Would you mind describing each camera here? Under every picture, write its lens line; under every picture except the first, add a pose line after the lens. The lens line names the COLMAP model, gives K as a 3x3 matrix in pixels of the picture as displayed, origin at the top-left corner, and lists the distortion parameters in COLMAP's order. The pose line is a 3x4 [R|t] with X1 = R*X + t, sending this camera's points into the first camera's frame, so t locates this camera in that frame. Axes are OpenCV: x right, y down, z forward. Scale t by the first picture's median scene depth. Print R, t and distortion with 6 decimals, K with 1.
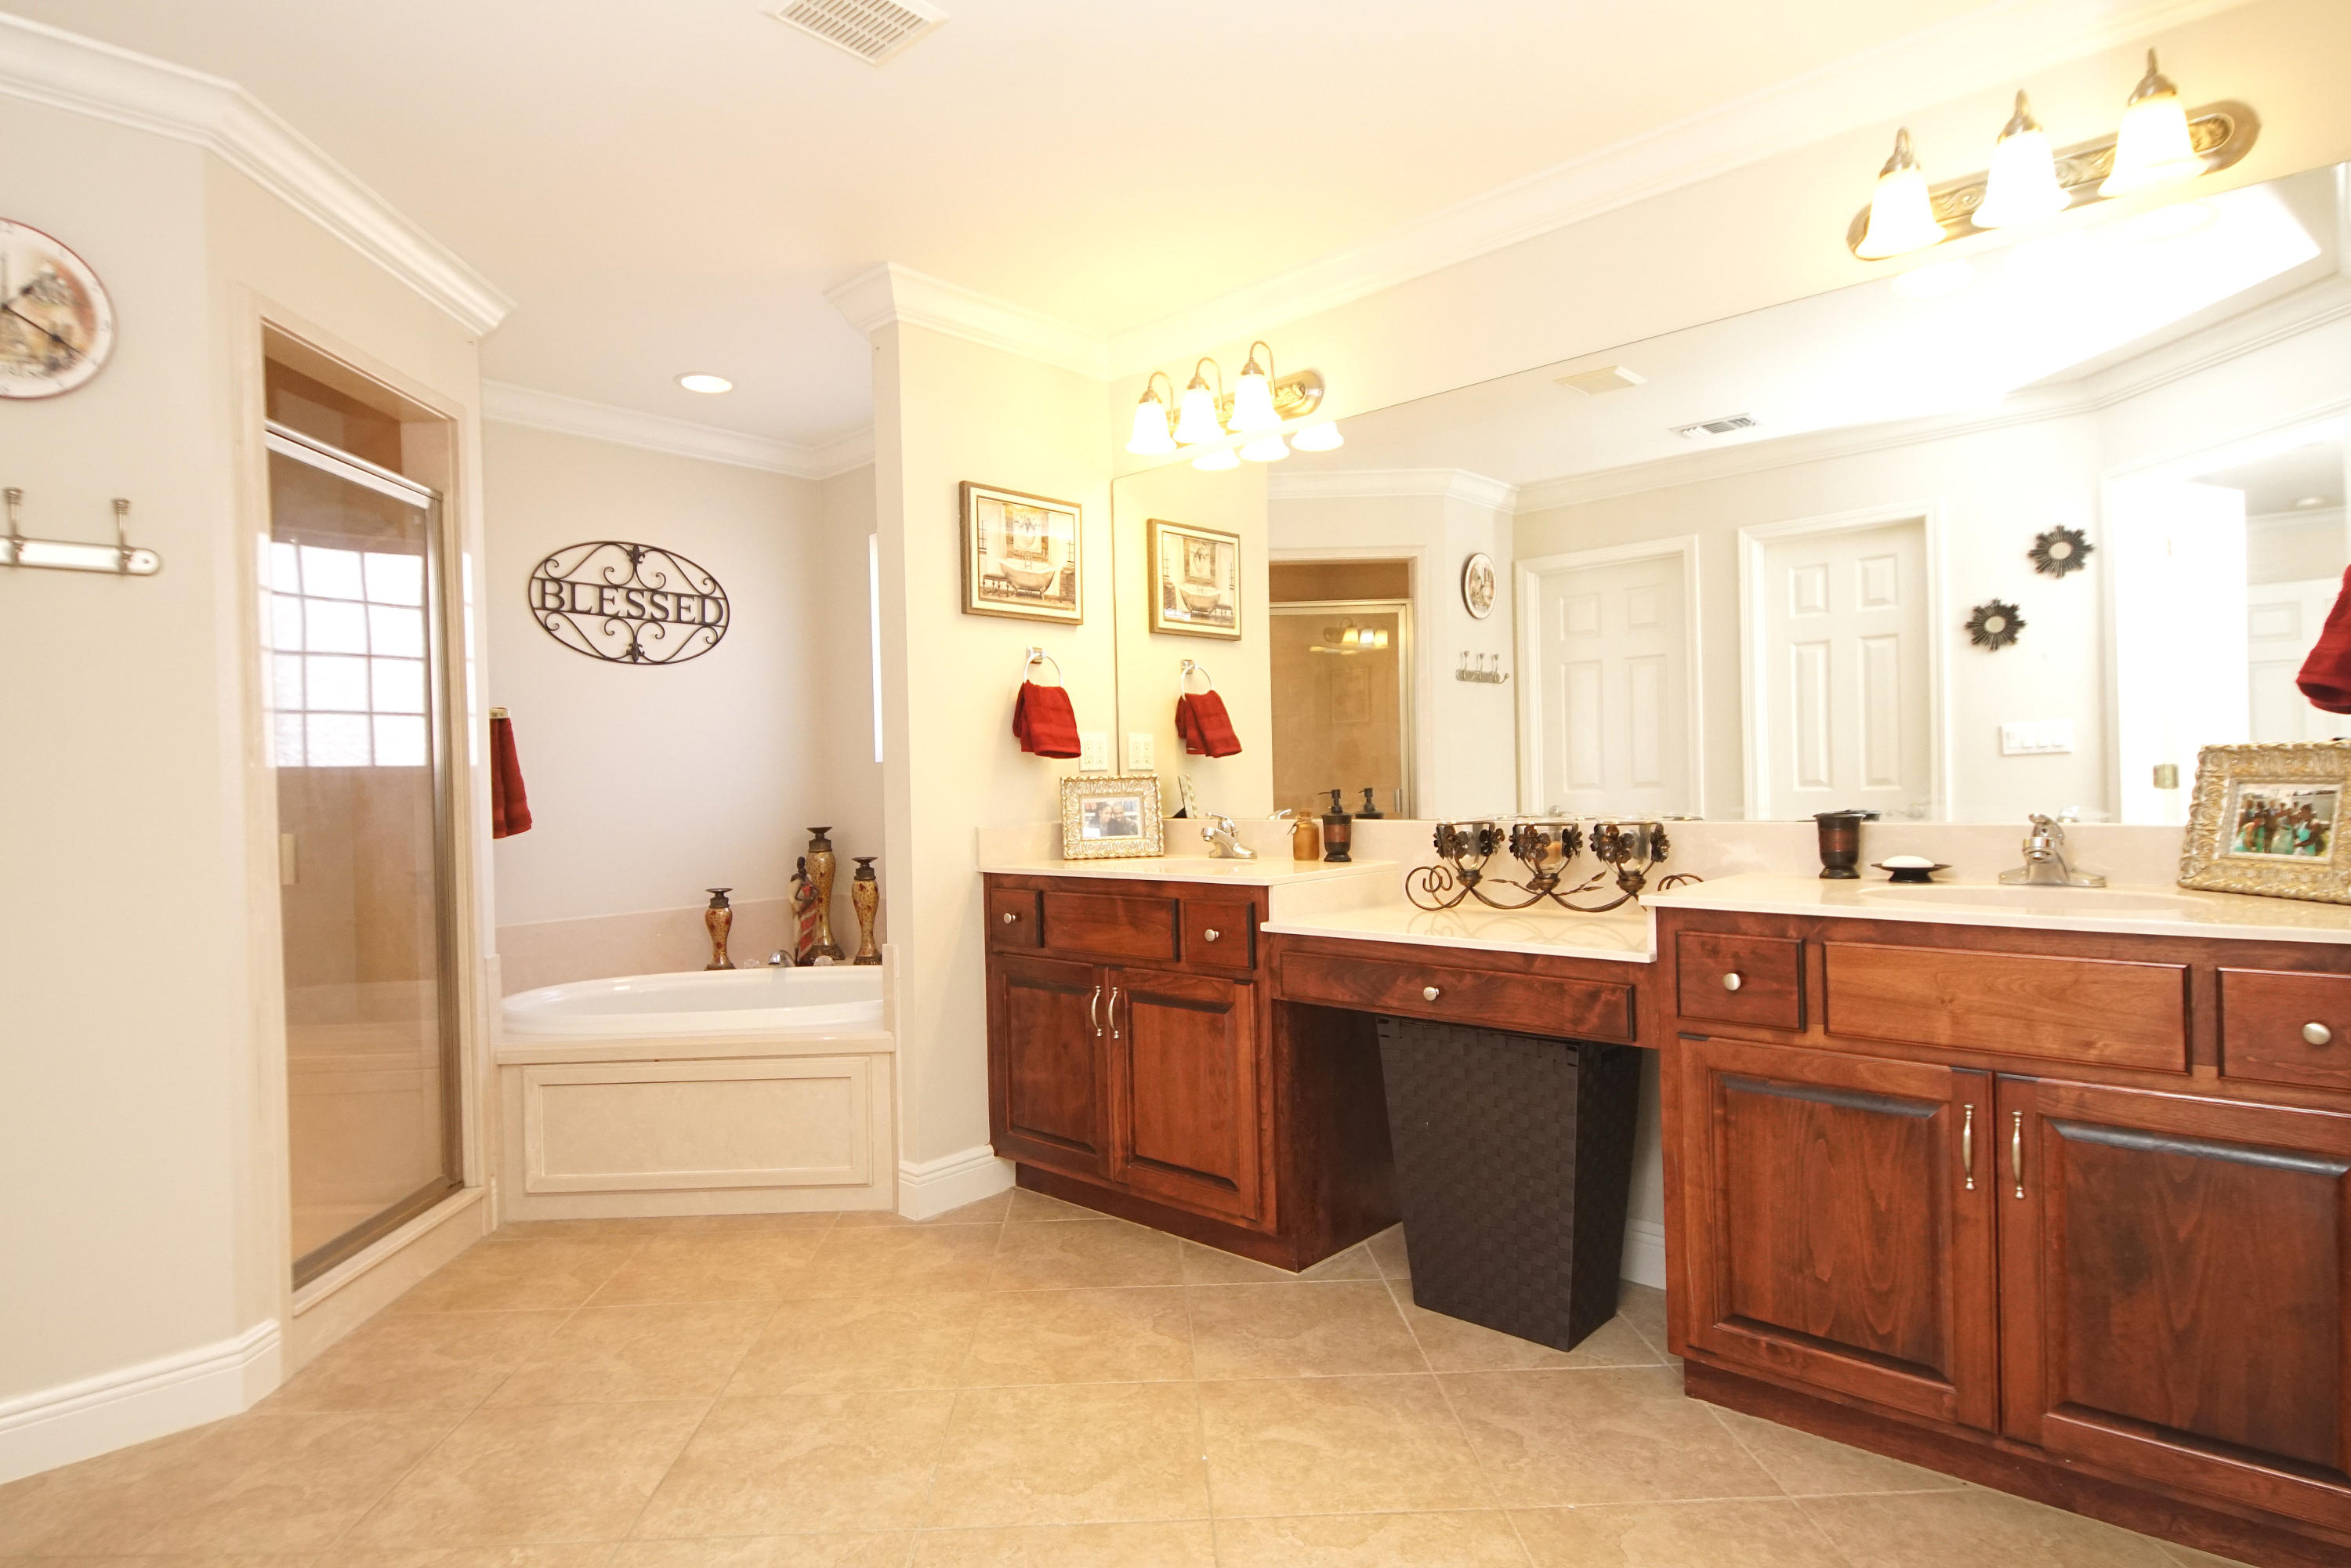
lens RADIAL K [[1275.7, 0, 1160.1], [0, 1275.7, 784.5], [0, 0, 1]] dist [0.032145, -0.021244]
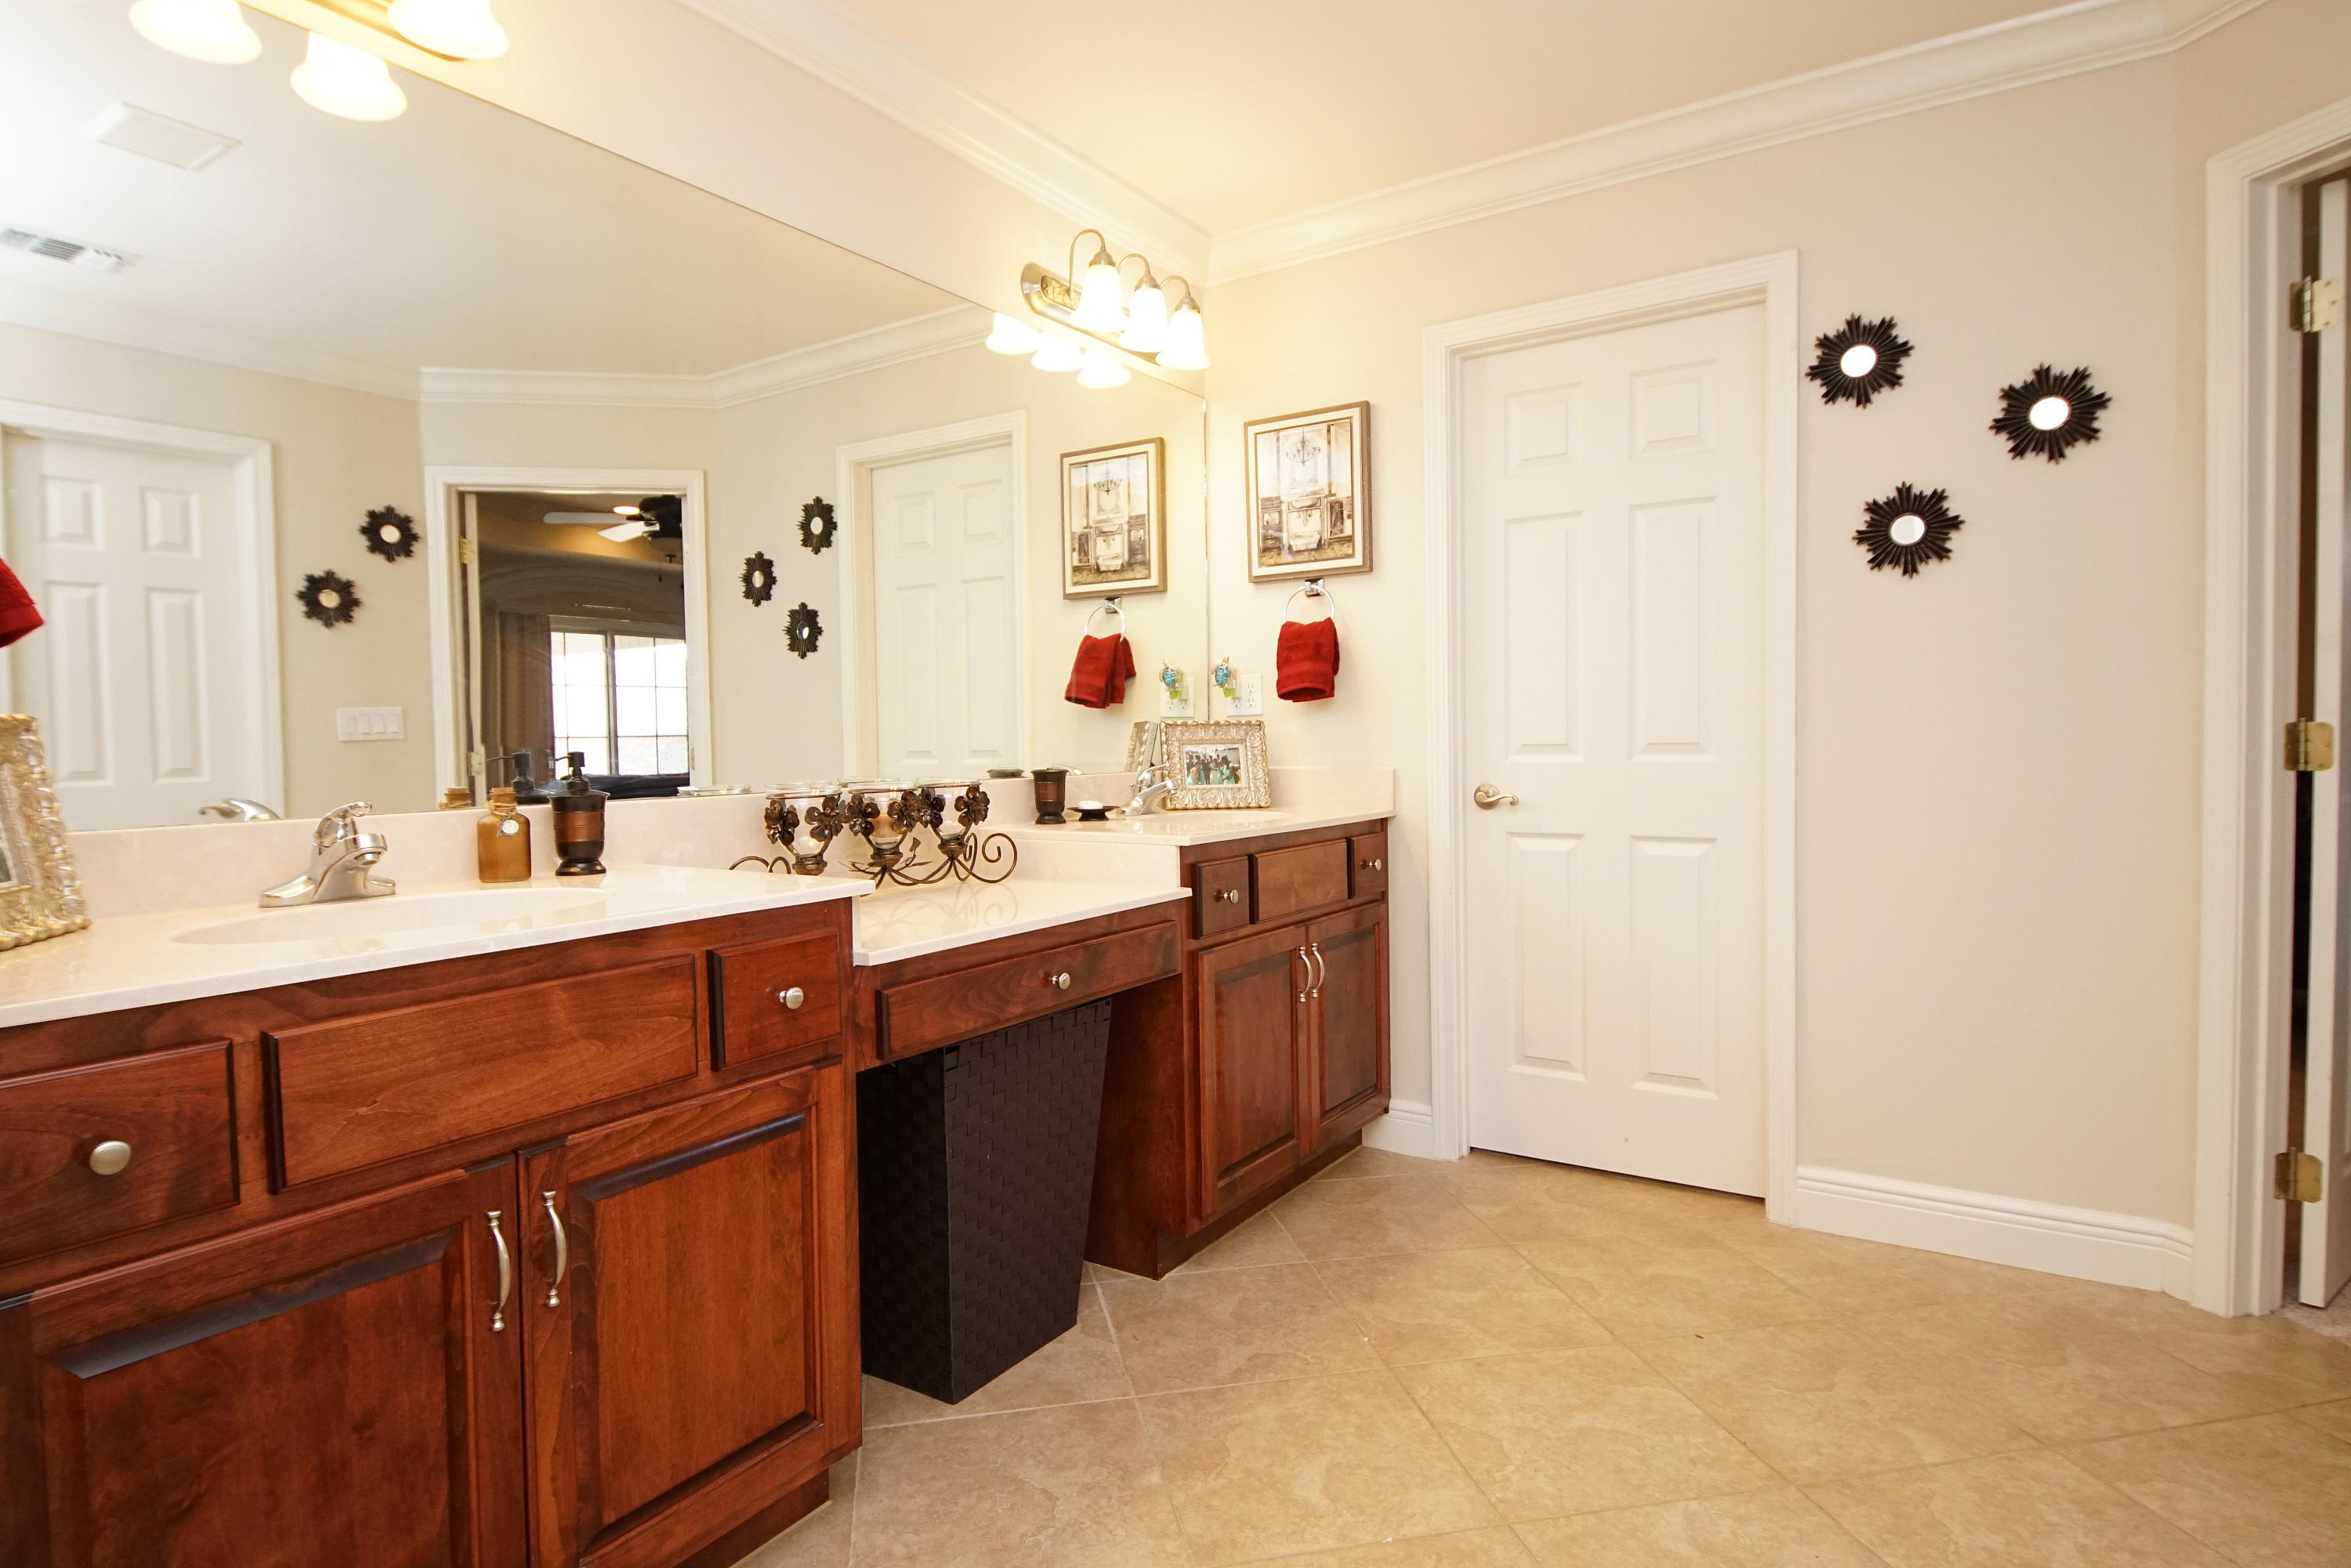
lens RADIAL K [[1275.7, 0, 1122.1], [0, 1275.7, 797.4], [0, 0, 1]] dist [0.032145, -0.021244]
pose [[-0.160982, -0.015505, 0.986836, -0.467396], [0.028425, 0.999389, 0.020339, 0.018998], [-0.986548, 0.031325, -0.160443, 0.813524]]
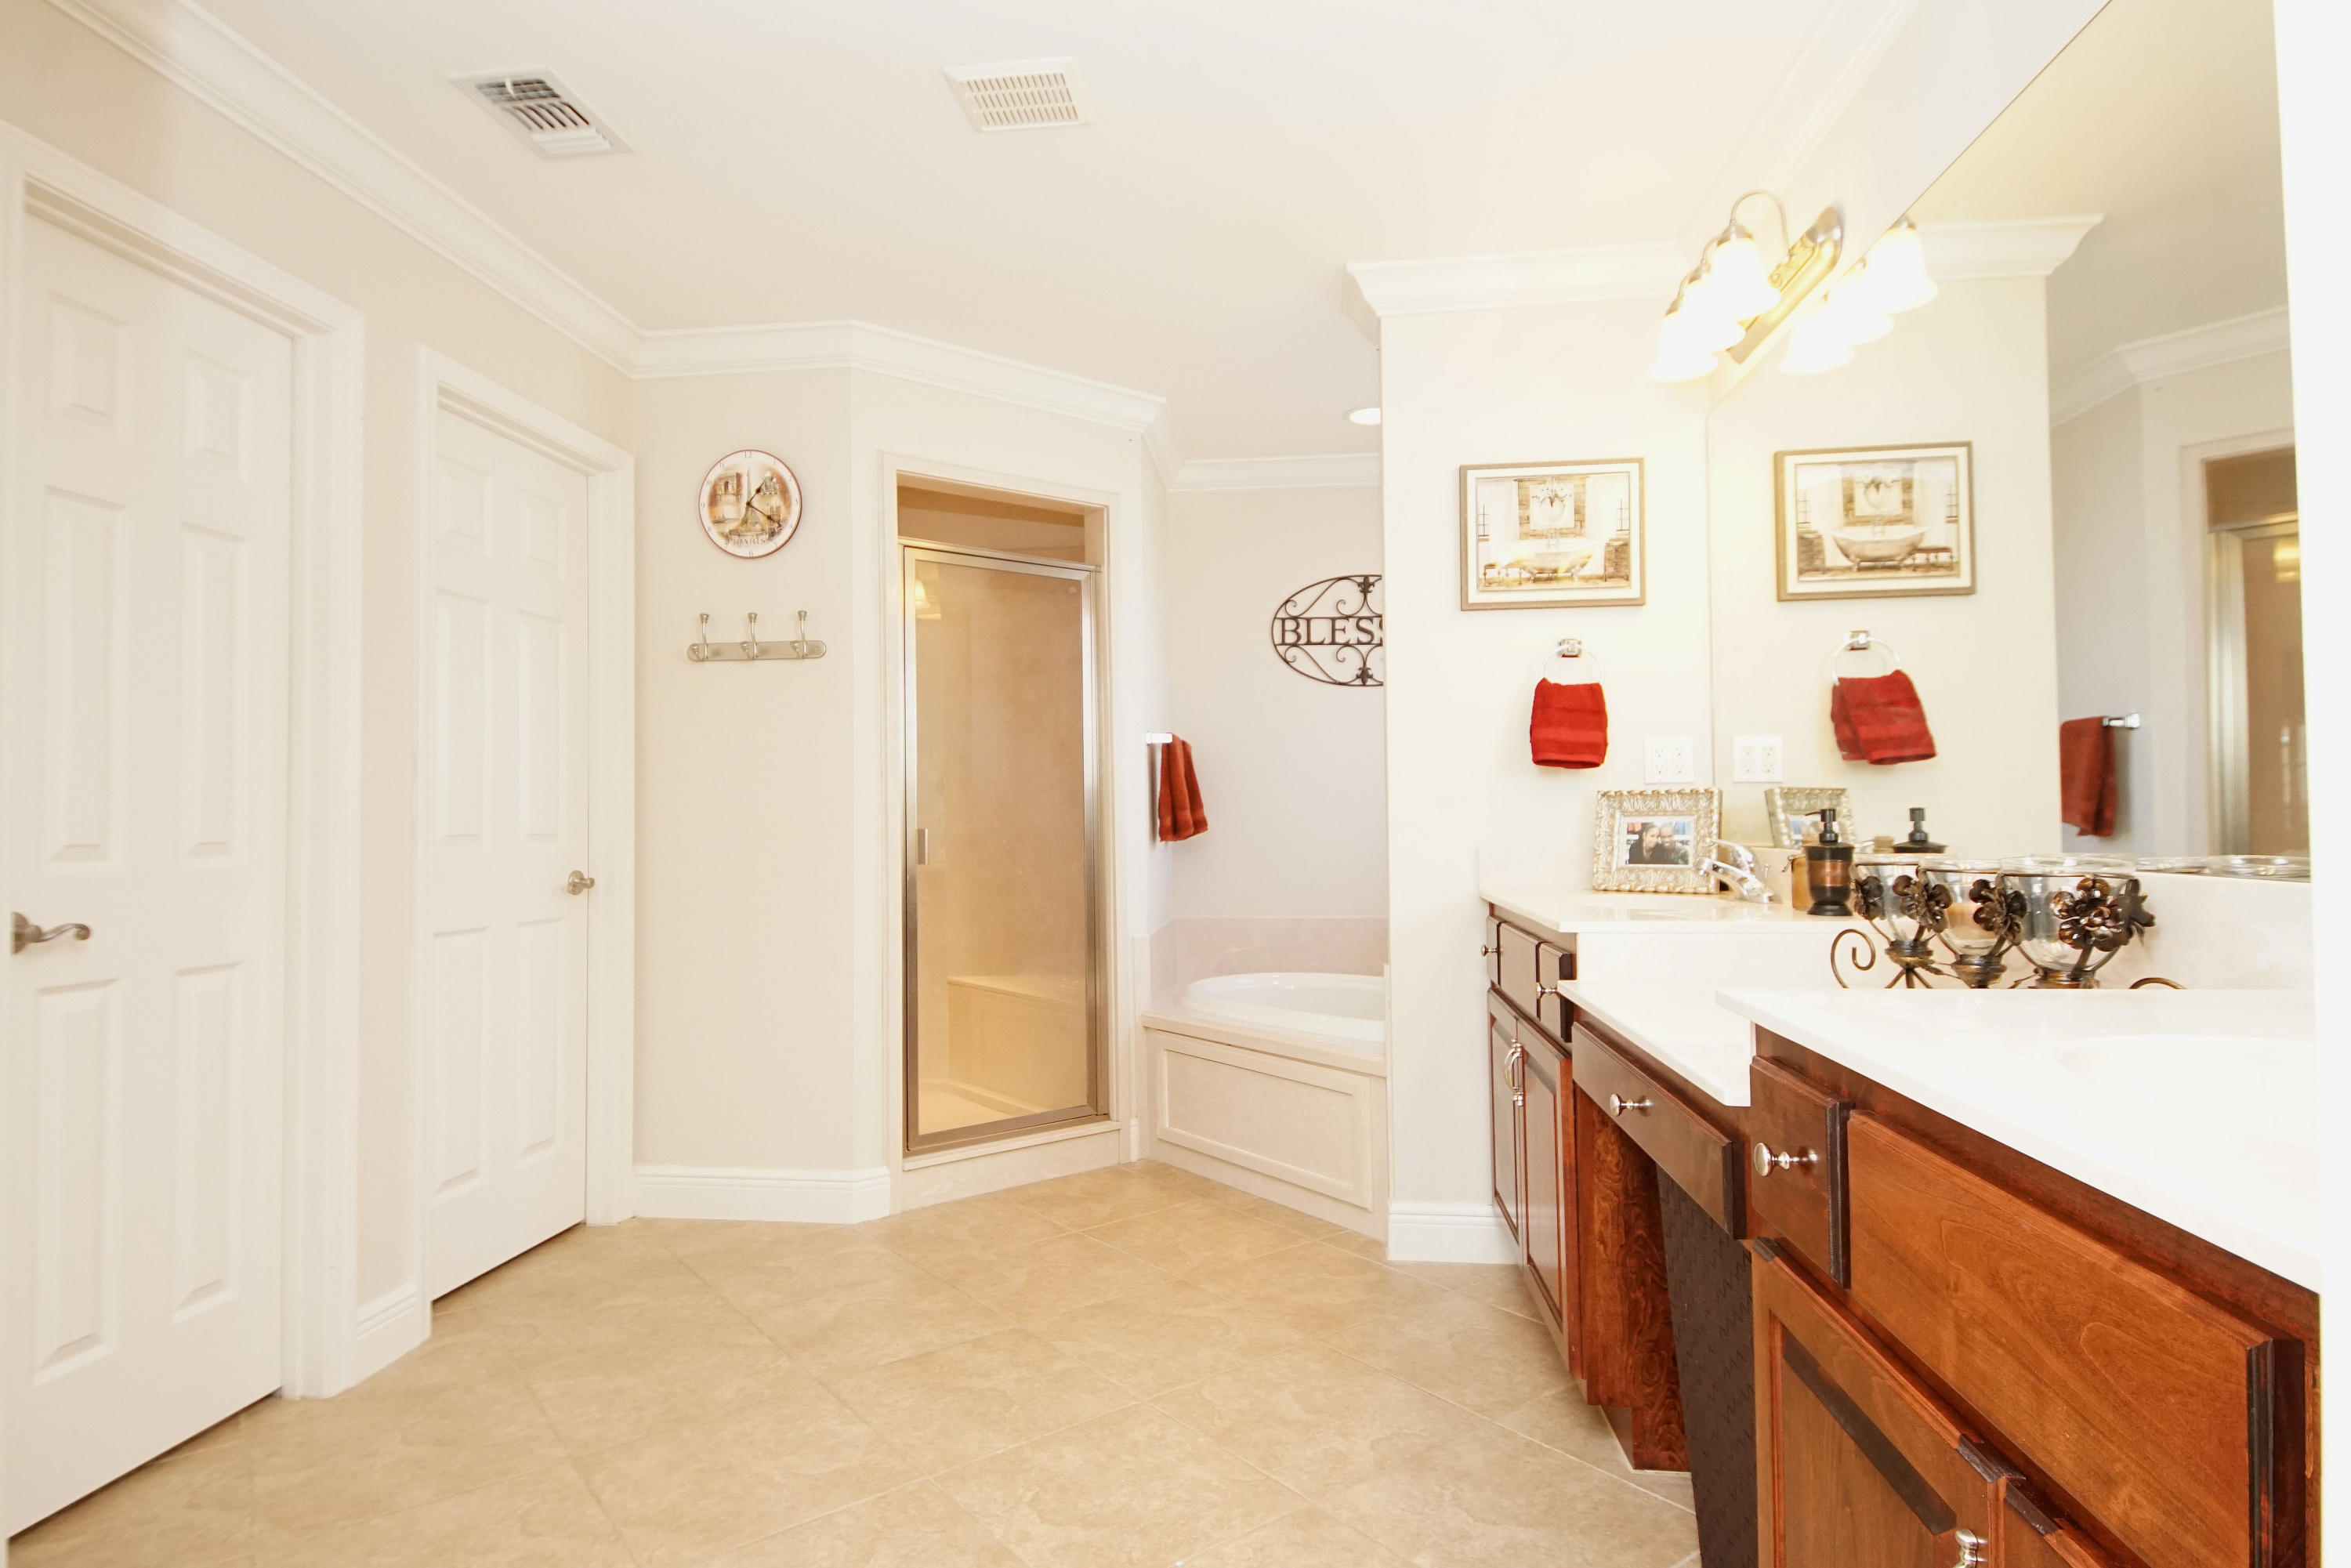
lens RADIAL K [[1275.7, 0, 1153.5], [0, 1275.7, 789.1], [0, 0, 1]] dist [0.032145, -0.021244]
pose [[0.582816, -0.000212, -0.812604, 0.448620], [-0.007662, 0.999954, -0.005757, 0.000084], [0.812568, 0.009581, 0.582787, 0.285703]]
